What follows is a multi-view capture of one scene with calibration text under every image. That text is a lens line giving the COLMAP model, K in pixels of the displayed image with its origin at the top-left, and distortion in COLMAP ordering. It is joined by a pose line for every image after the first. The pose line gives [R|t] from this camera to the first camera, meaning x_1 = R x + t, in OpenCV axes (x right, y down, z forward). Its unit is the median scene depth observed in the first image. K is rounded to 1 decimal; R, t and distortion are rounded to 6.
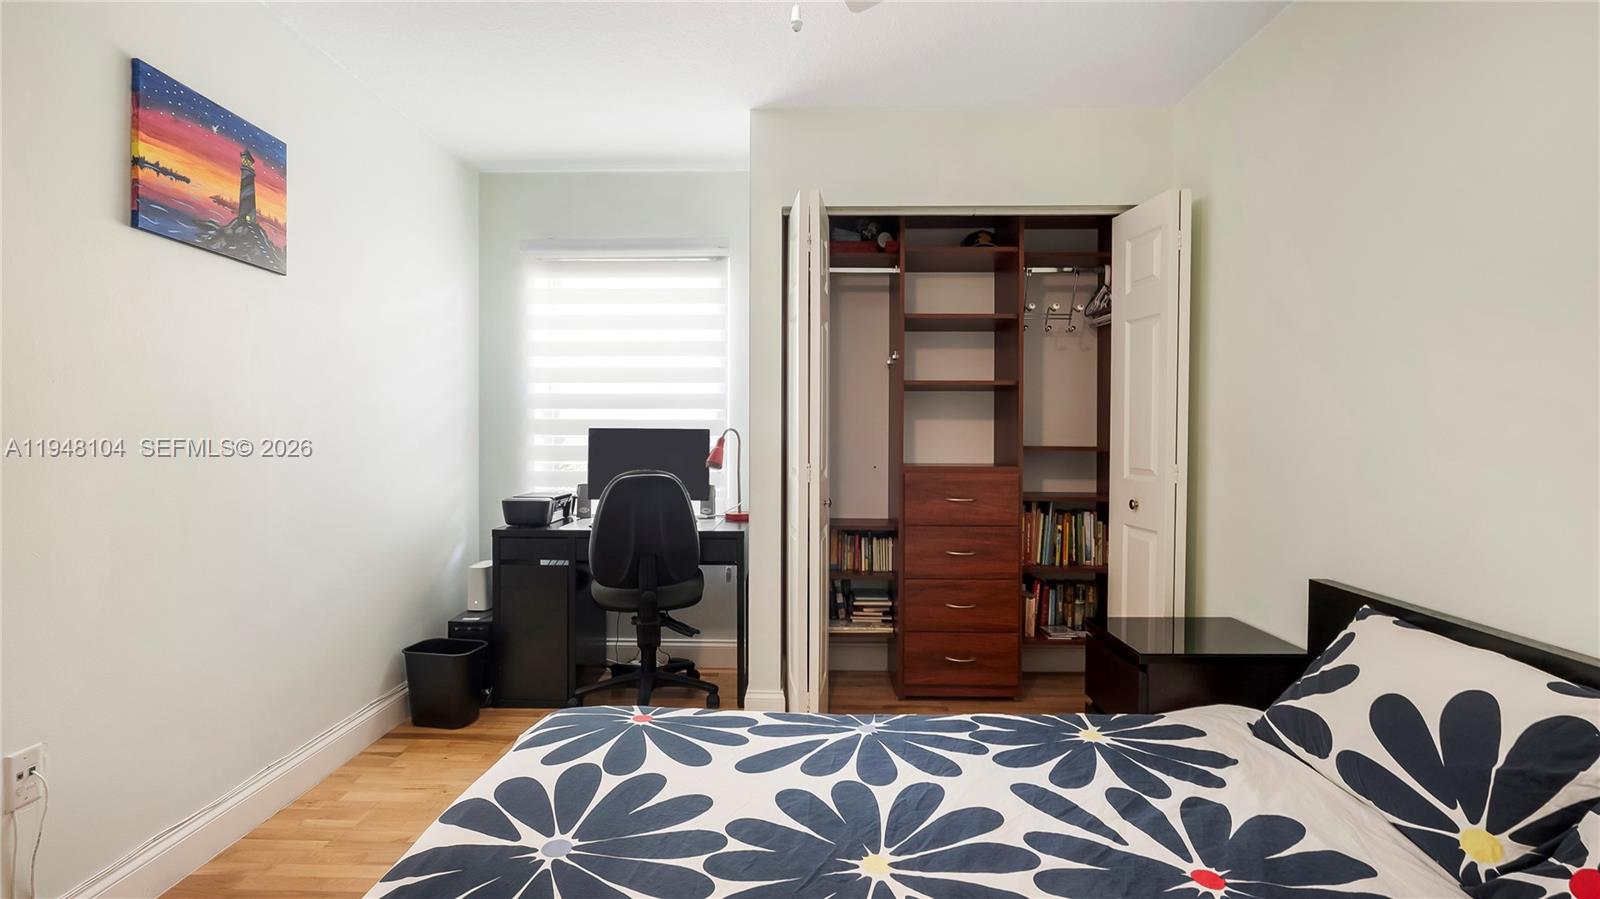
lens RADIAL K [[739.5, 0, 795.8], [0, 739.5, 445.6], [0, 0, 1]] dist [-0.007827, 0.001354]
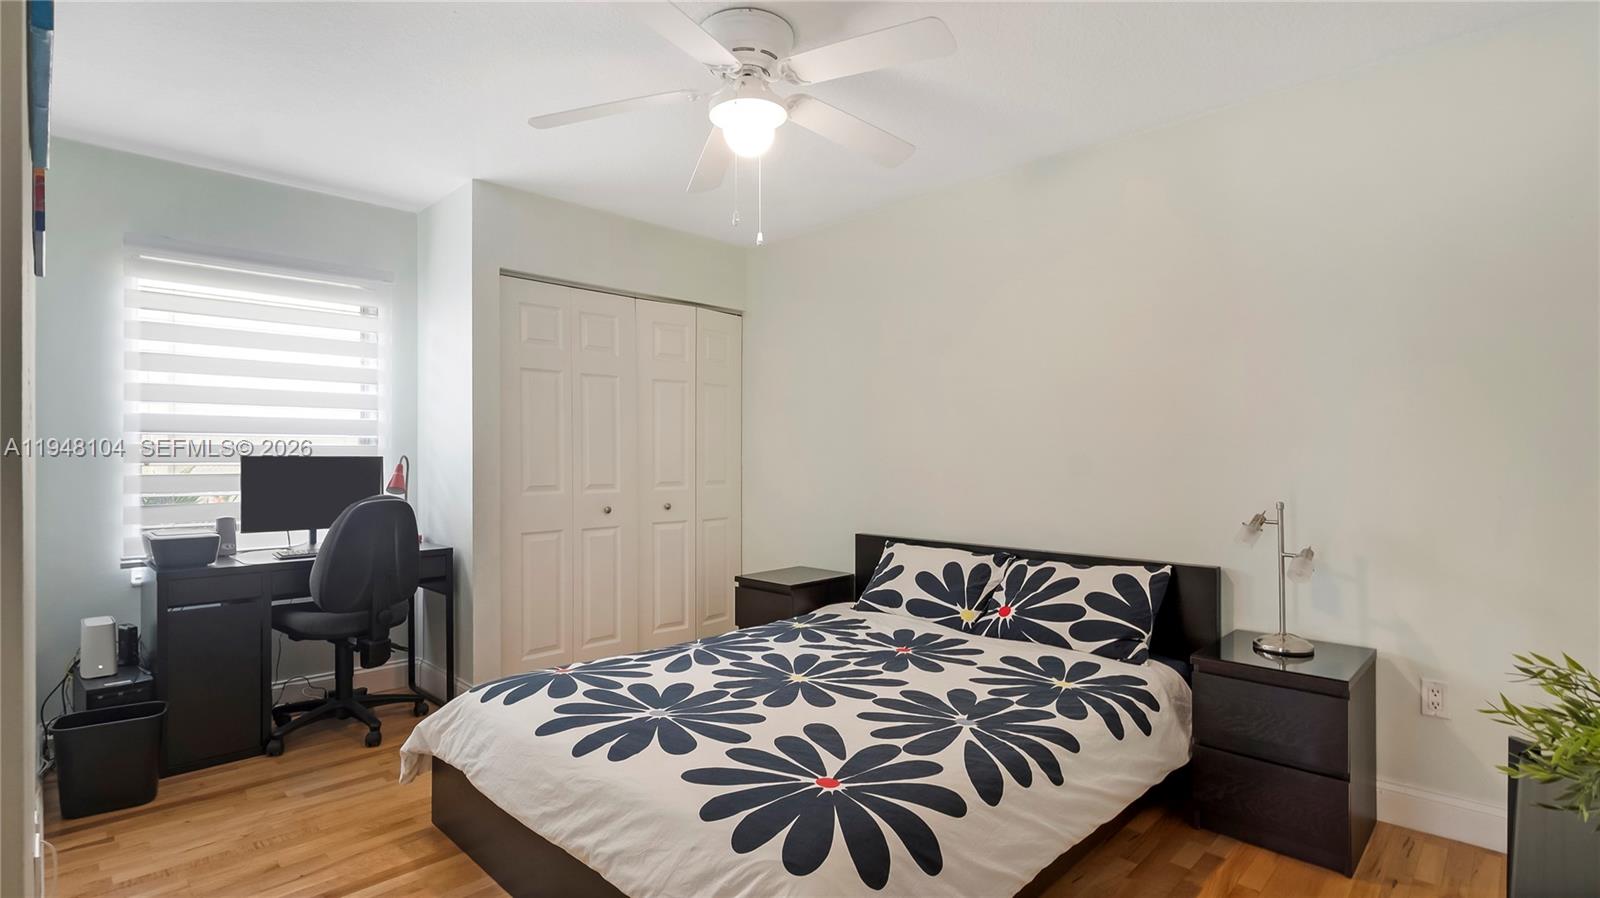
lens RADIAL K [[739.5, 0, 800.5], [0, 739.5, 454.1], [0, 0, 1]] dist [-0.007827, 0.001354]
pose [[0.688071, 0.001155, 0.725642, -0.889423], [0.016386, 0.999719, -0.017129, 0.004382], [-0.725458, 0.023677, 0.687859, -0.251056]]
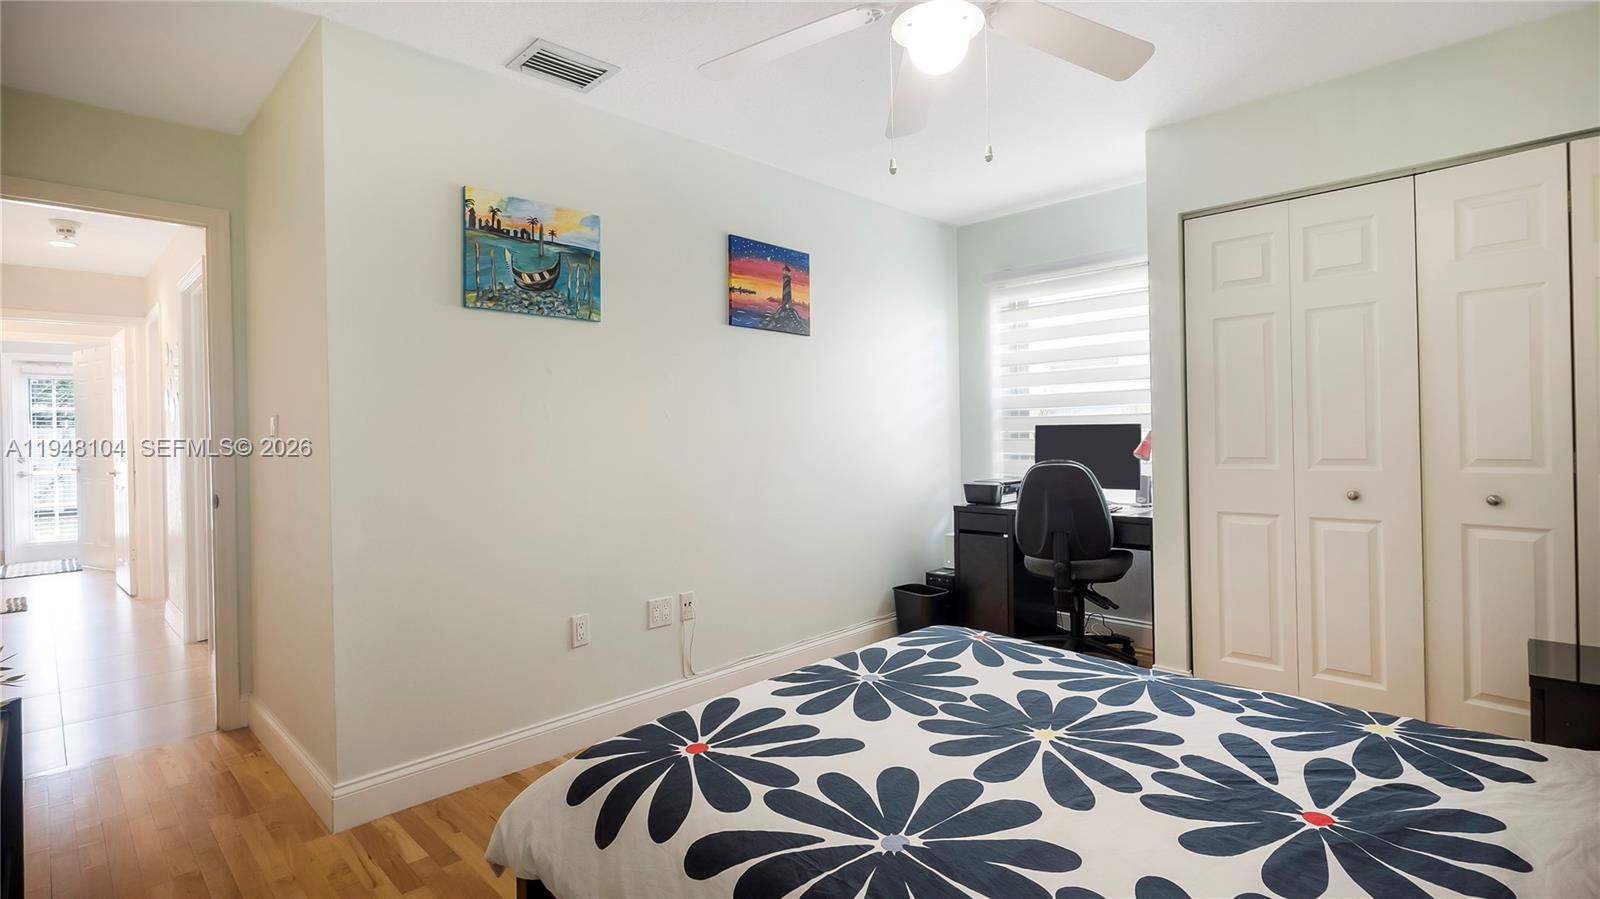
lens RADIAL K [[739.5, 0, 798.0], [0, 739.5, 434.4], [0, 0, 1]] dist [-0.007827, 0.001354]
pose [[0.728047, -0.015278, -0.685357, 0.499974], [0.008678, 0.999877, -0.013072, 0.005452], [0.685472, 0.003569, 0.728090, -0.242299]]
